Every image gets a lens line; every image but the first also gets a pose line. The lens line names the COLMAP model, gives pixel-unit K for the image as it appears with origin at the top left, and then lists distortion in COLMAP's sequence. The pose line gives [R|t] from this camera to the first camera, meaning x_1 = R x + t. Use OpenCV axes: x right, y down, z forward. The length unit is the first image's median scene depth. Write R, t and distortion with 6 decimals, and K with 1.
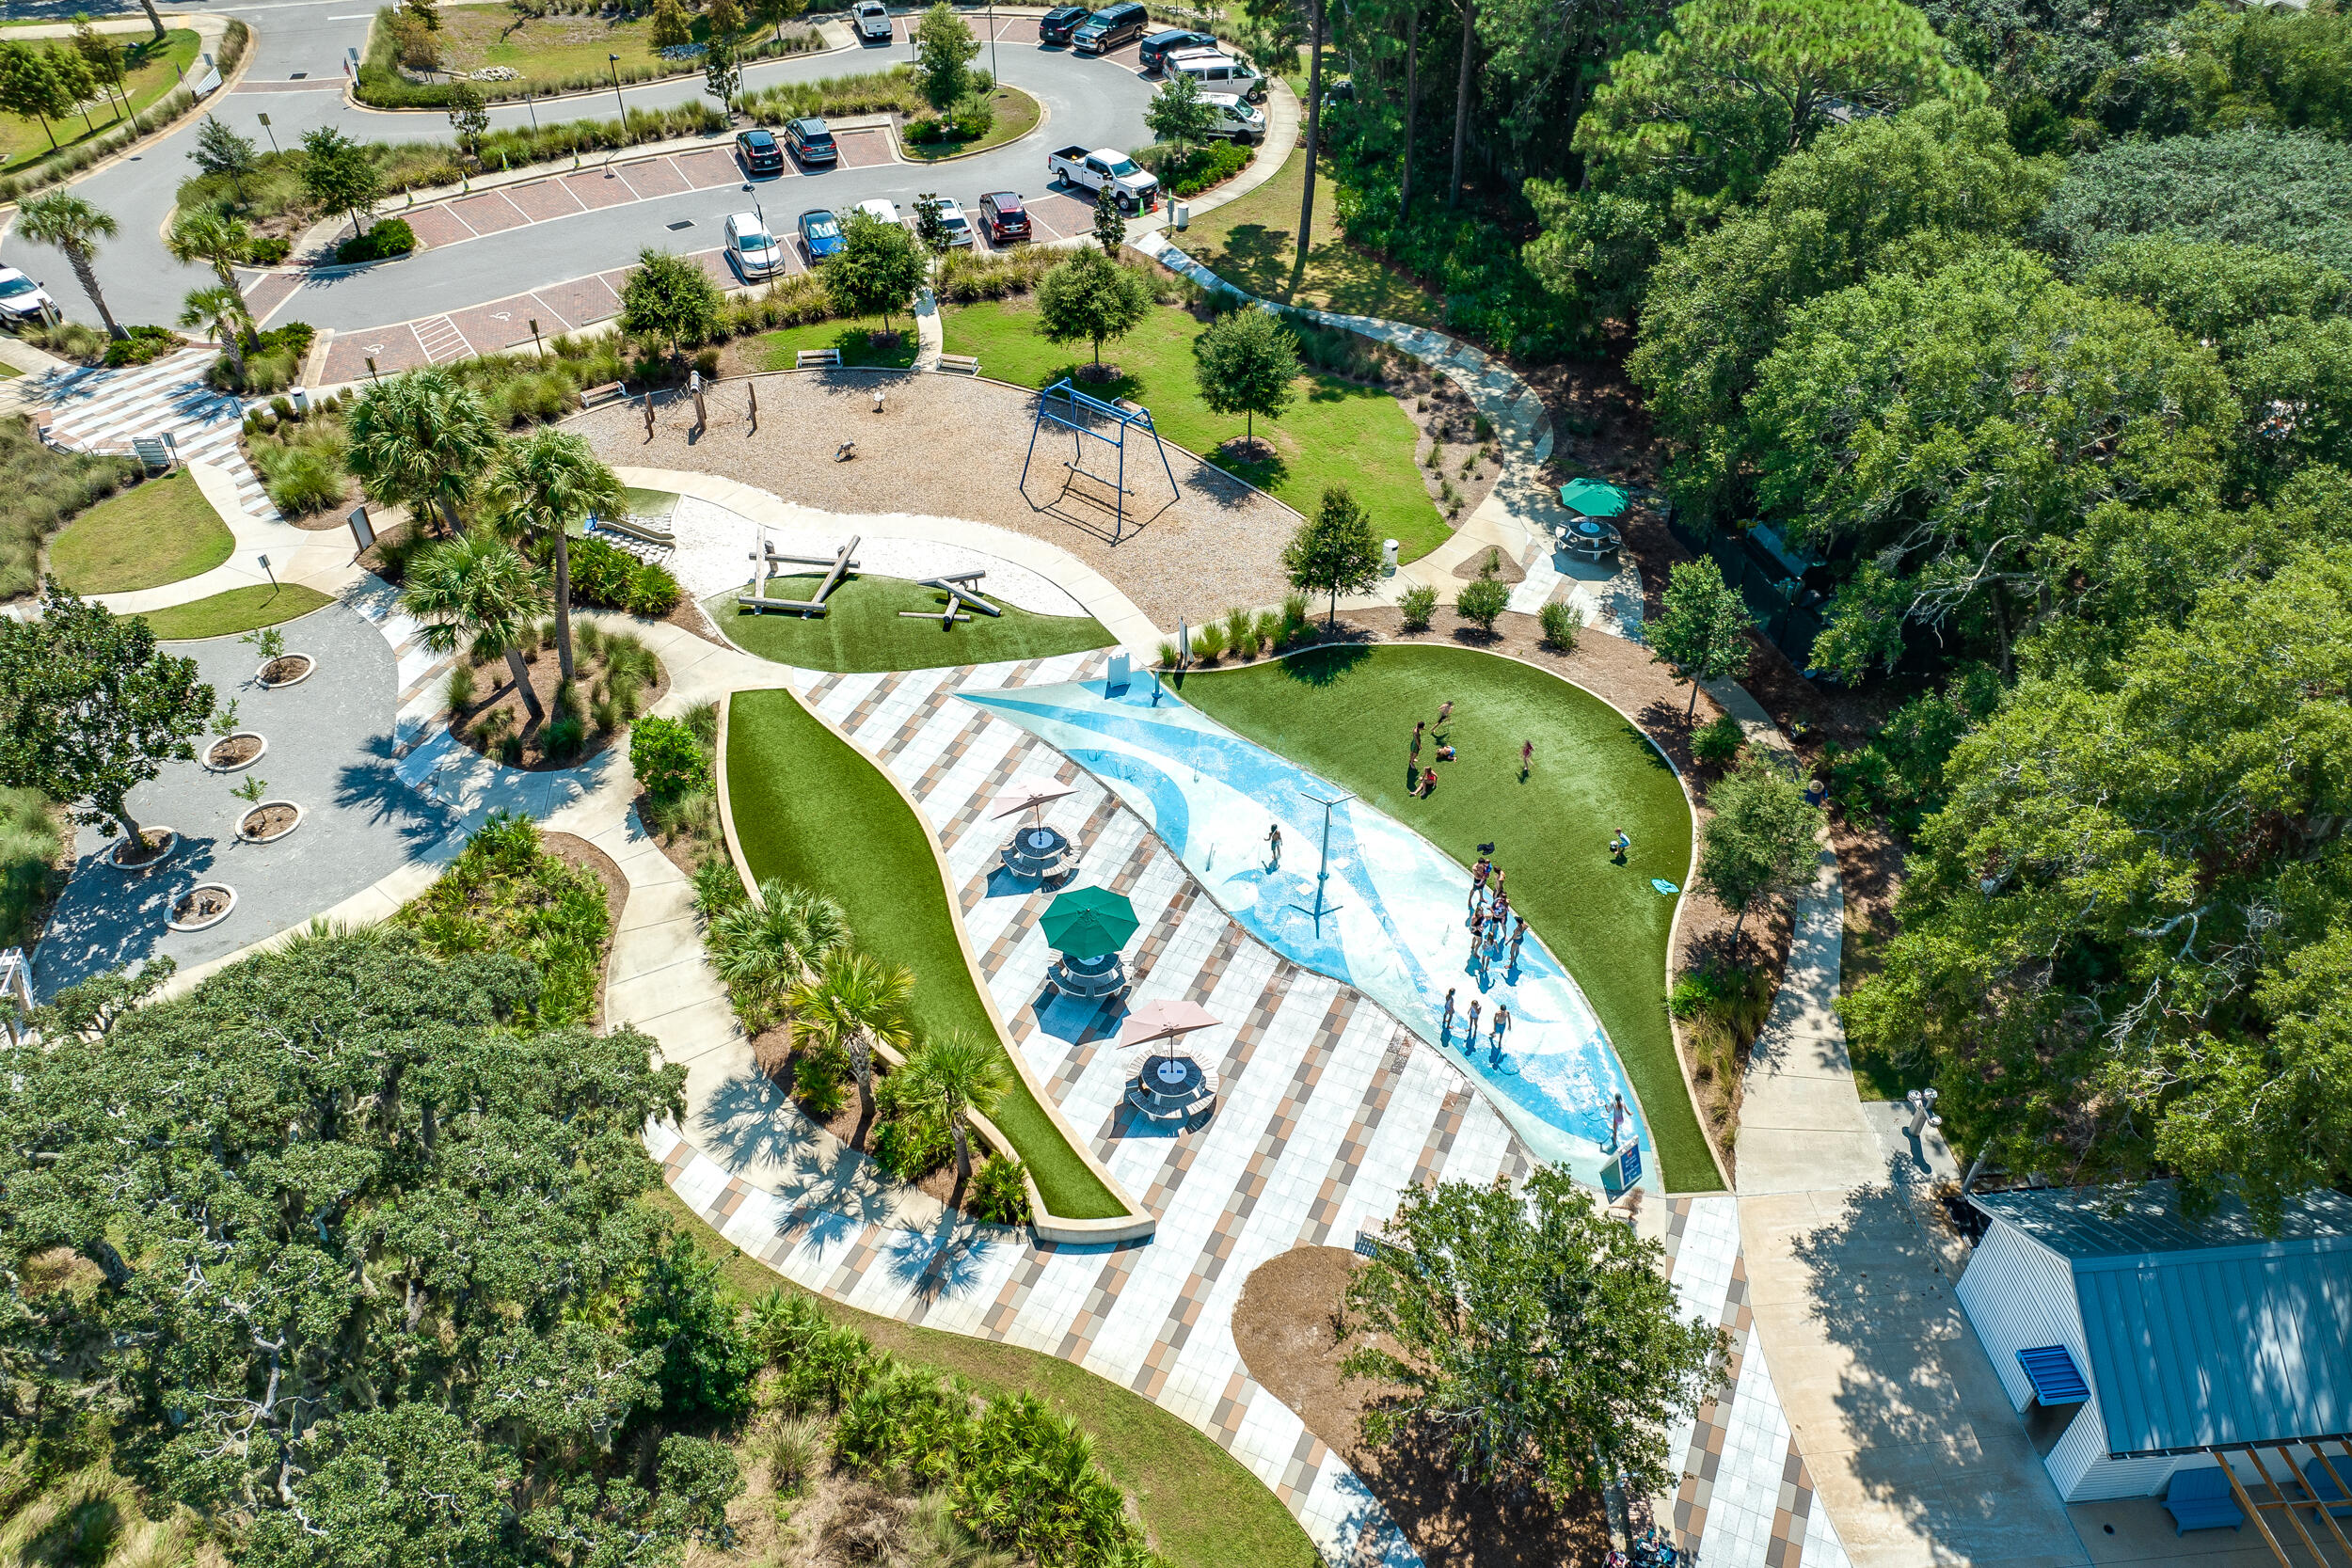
lens RADIAL K [[1632.9, 0, 1181.8], [0, 1632.9, 786.5], [0, 0, 1]] dist [-0.008662, -0.004637]
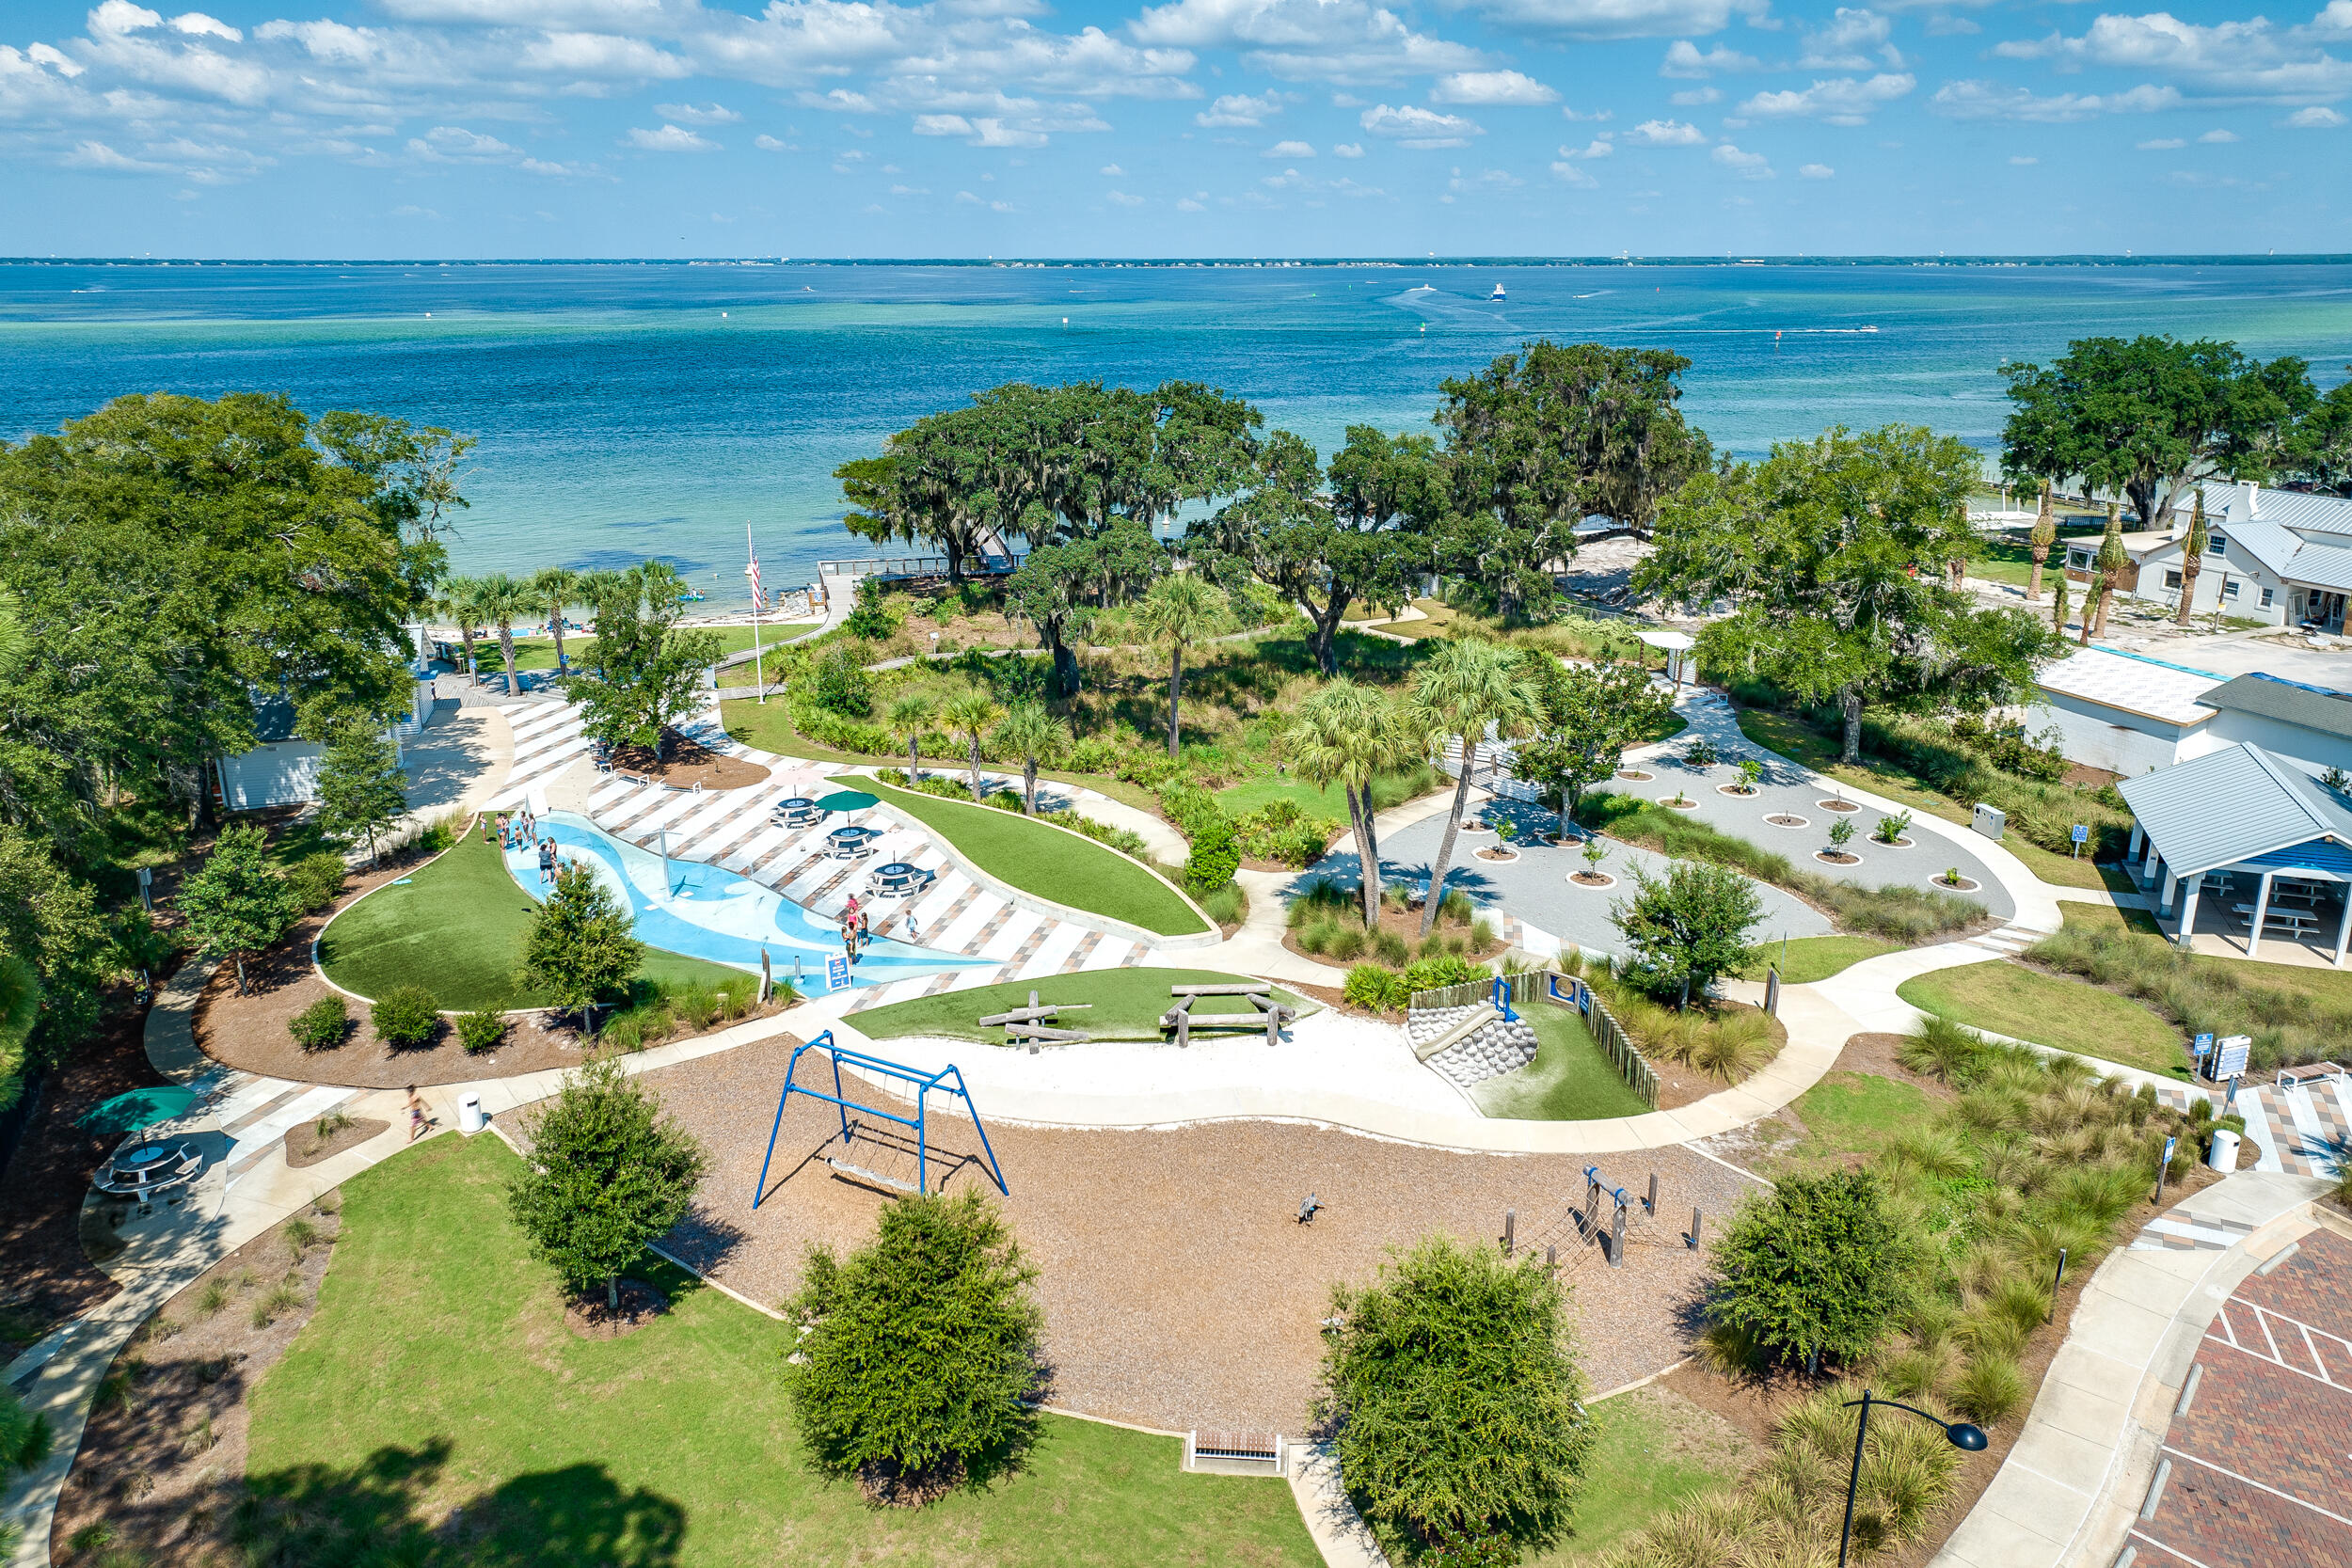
lens RADIAL K [[1624.8, 0, 1176.0], [0, 1624.8, 784.0], [0, 0, 1]] dist [0.000970, -0.001616]
pose [[-0.982301, 0.057348, -0.178315, -0.069531], [-0.121523, 0.529318, 0.839675, -0.961407], [0.142539, 0.846483, -0.512981, 1.419061]]
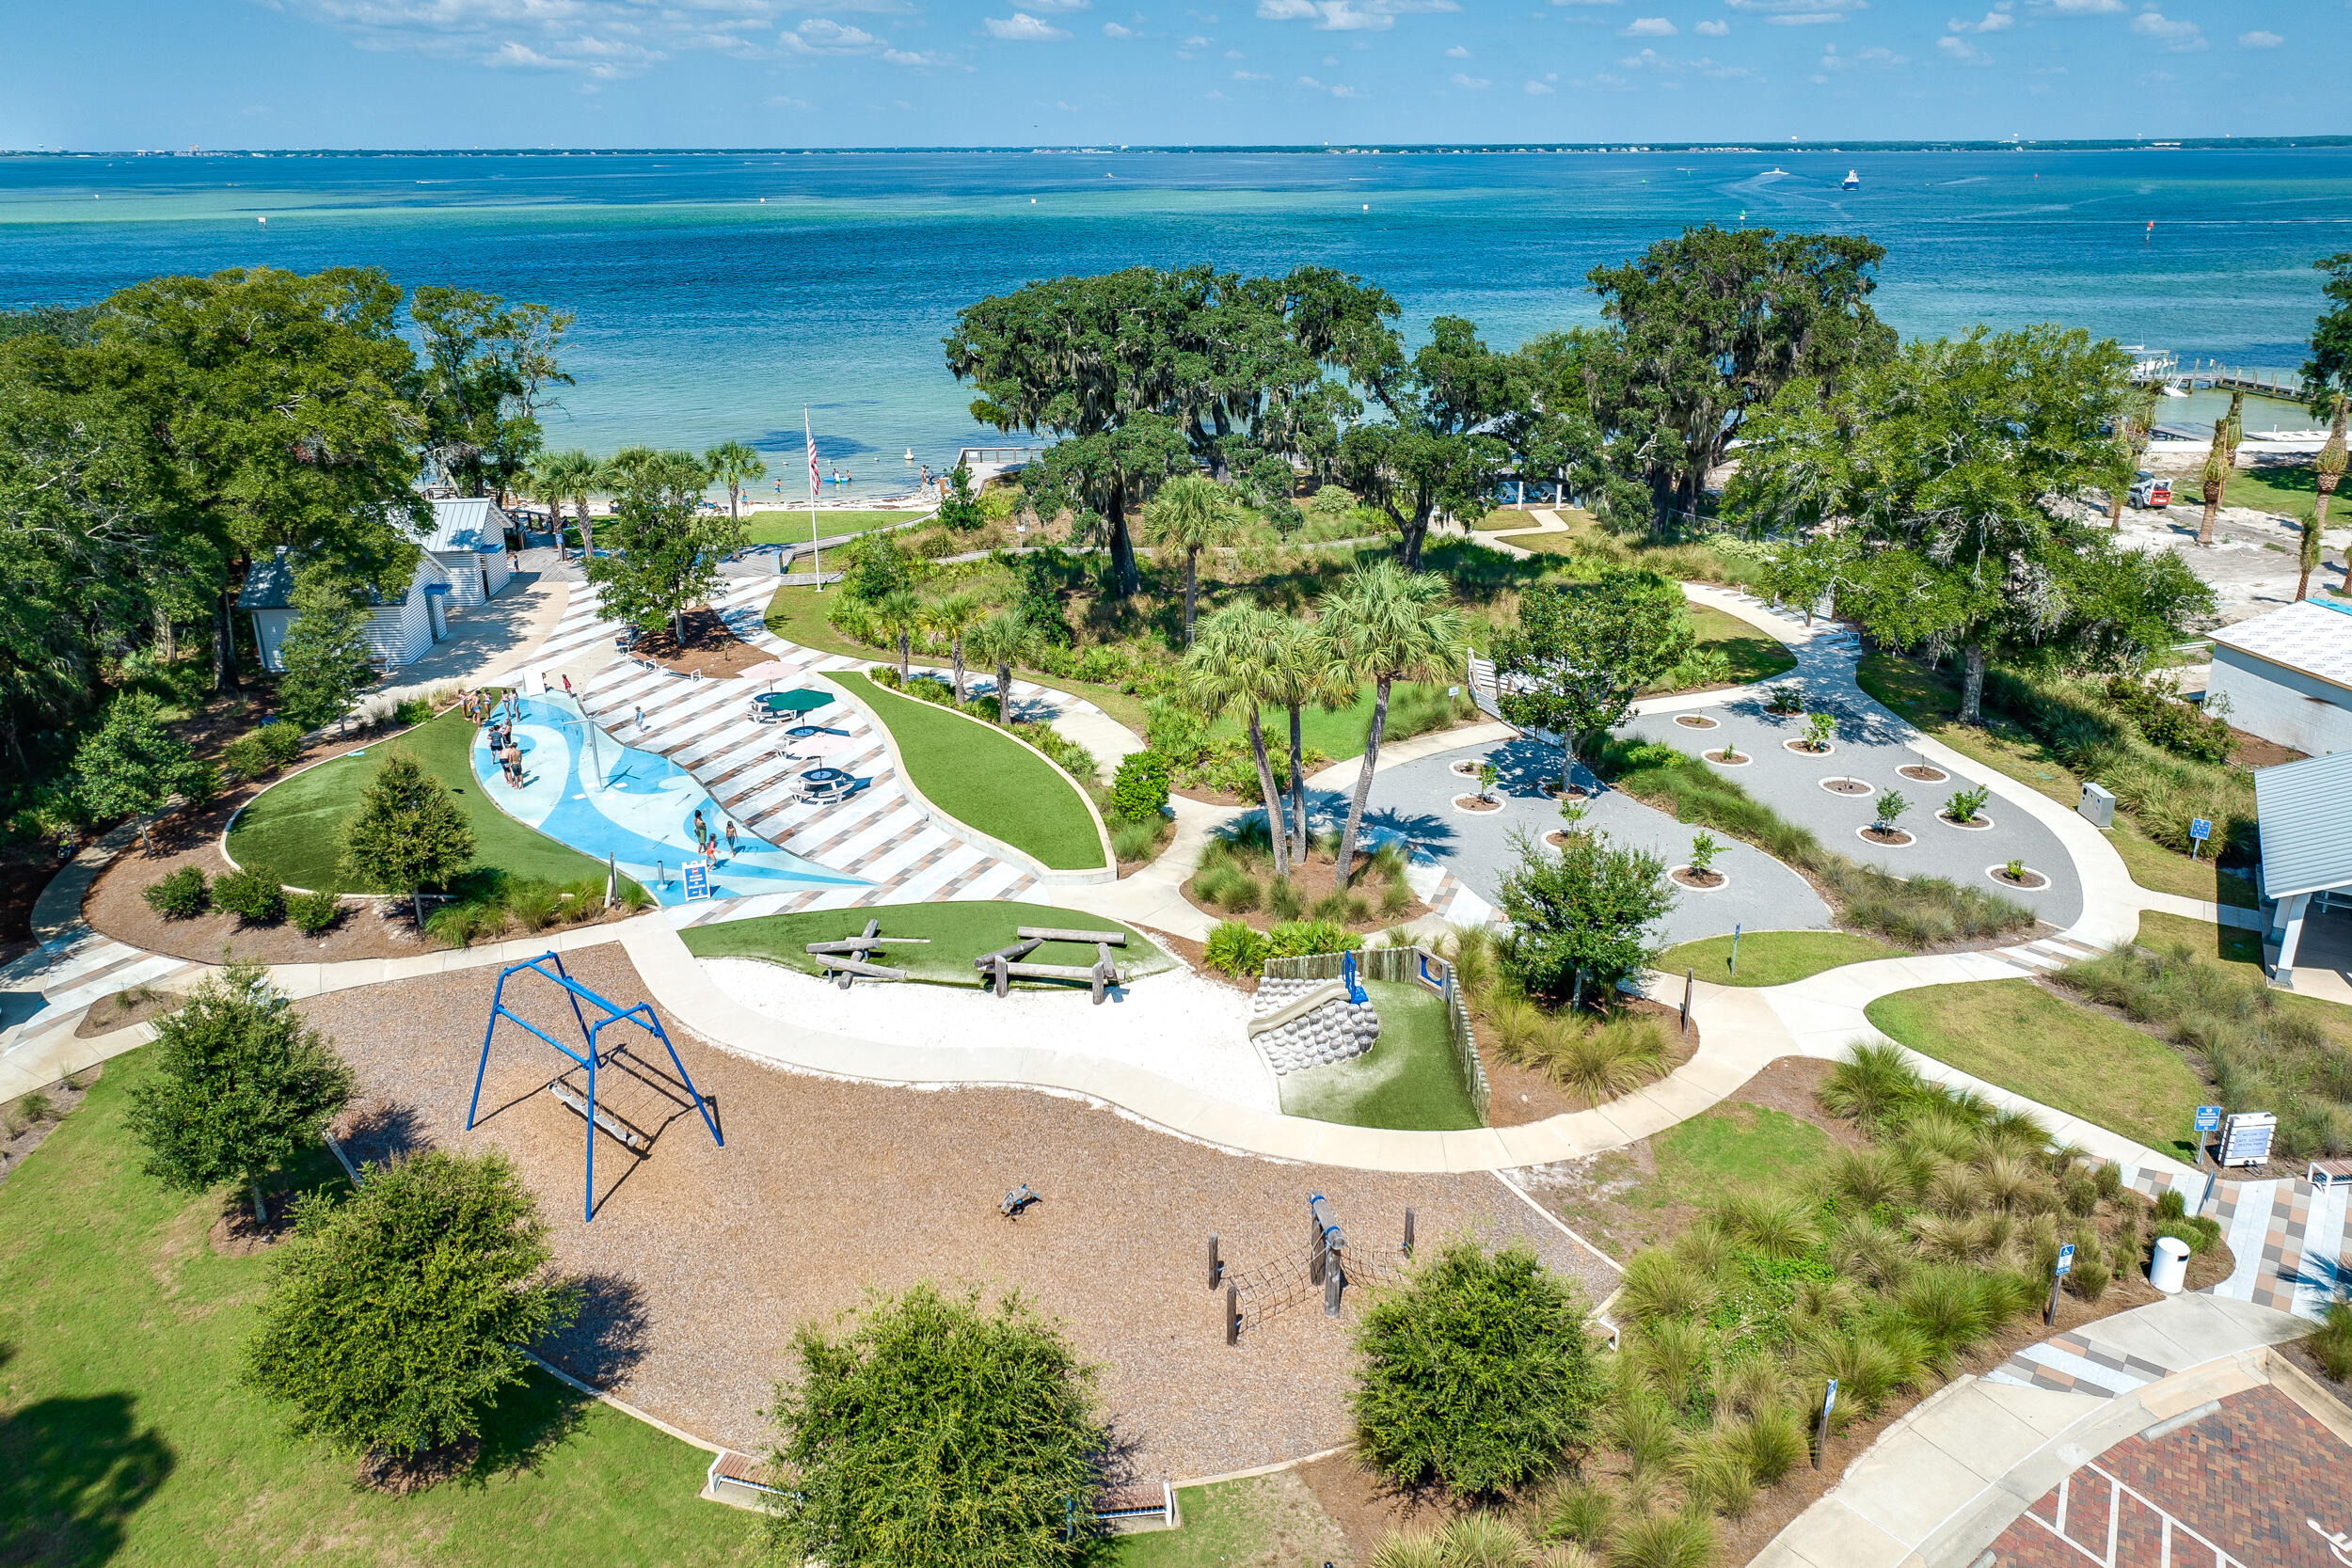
lens RADIAL K [[1616.5, 0, 1169.4], [0, 1616.5, 746.8], [0, 0, 1]] dist [0.000074, -0.001001]
pose [[-0.999913, -0.000733, 0.013207, -0.317763], [0.011165, 0.488618, 0.872427, -0.903999], [-0.007092, 0.872498, -0.488567, 1.370745]]
